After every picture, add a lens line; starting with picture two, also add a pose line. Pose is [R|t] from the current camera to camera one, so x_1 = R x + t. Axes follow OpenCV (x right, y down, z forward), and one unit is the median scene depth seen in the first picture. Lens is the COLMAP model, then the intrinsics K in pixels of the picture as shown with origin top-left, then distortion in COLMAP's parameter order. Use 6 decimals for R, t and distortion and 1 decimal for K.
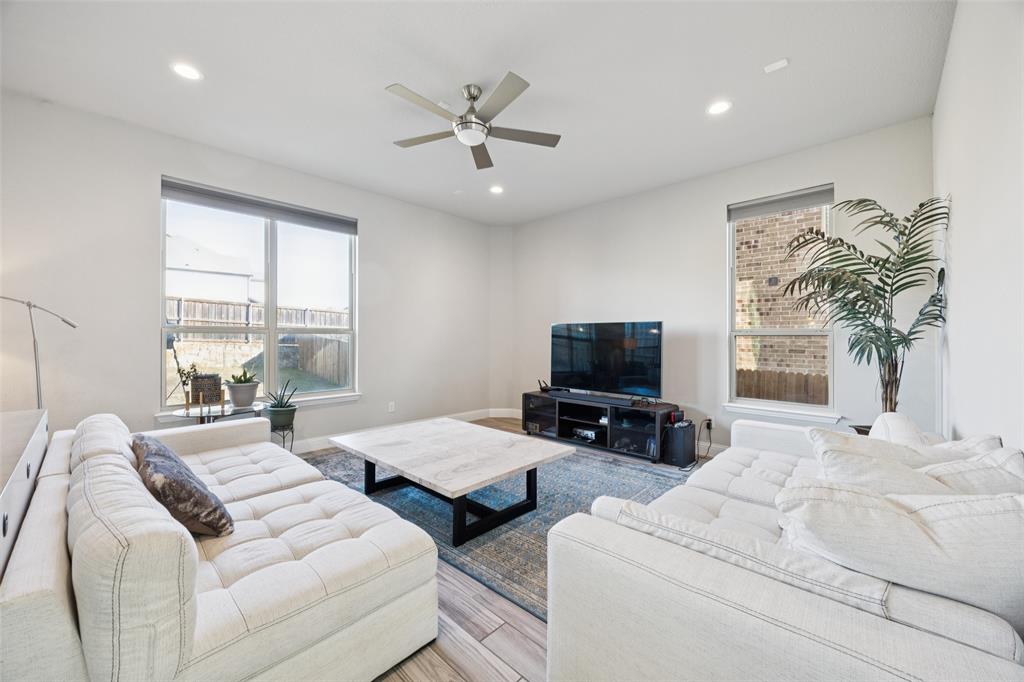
lens RADIAL K [[390.5, 0, 510.7], [0, 390.5, 338.1], [0, 0, 1]] dist [-0.001309, -0.000278]
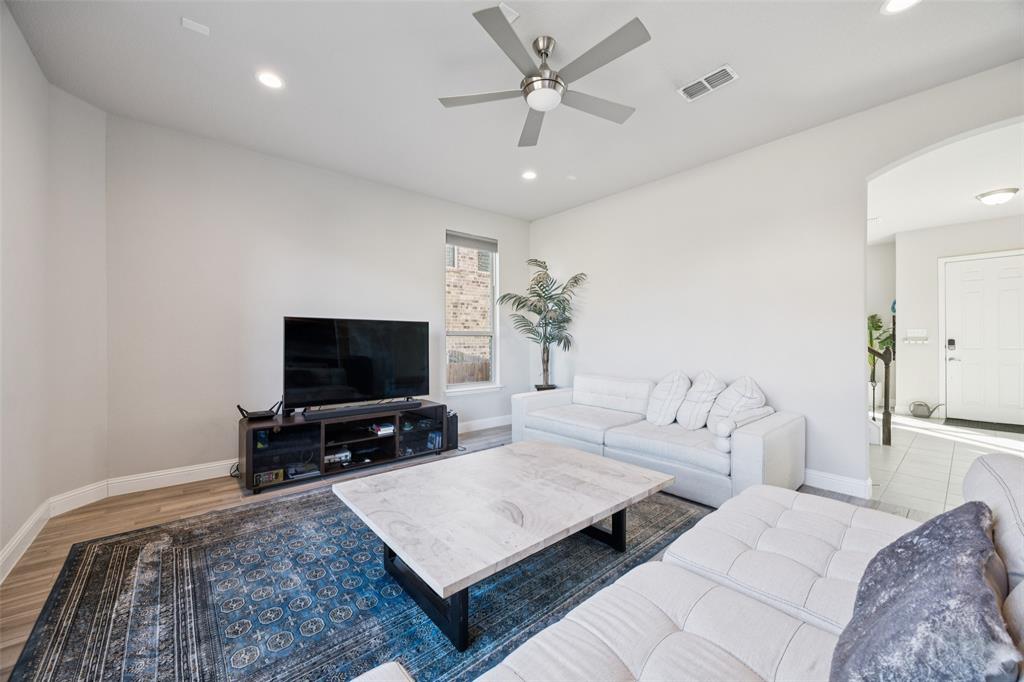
lens RADIAL K [[390.5, 0, 511.7], [0, 390.5, 338.7], [0, 0, 1]] dist [-0.001309, -0.000278]
pose [[0.107457, -0.007639, 0.994180, -0.687408], [-0.007661, 0.999934, 0.008511, -0.009139], [-0.994180, -0.008531, 0.107392, 0.695909]]
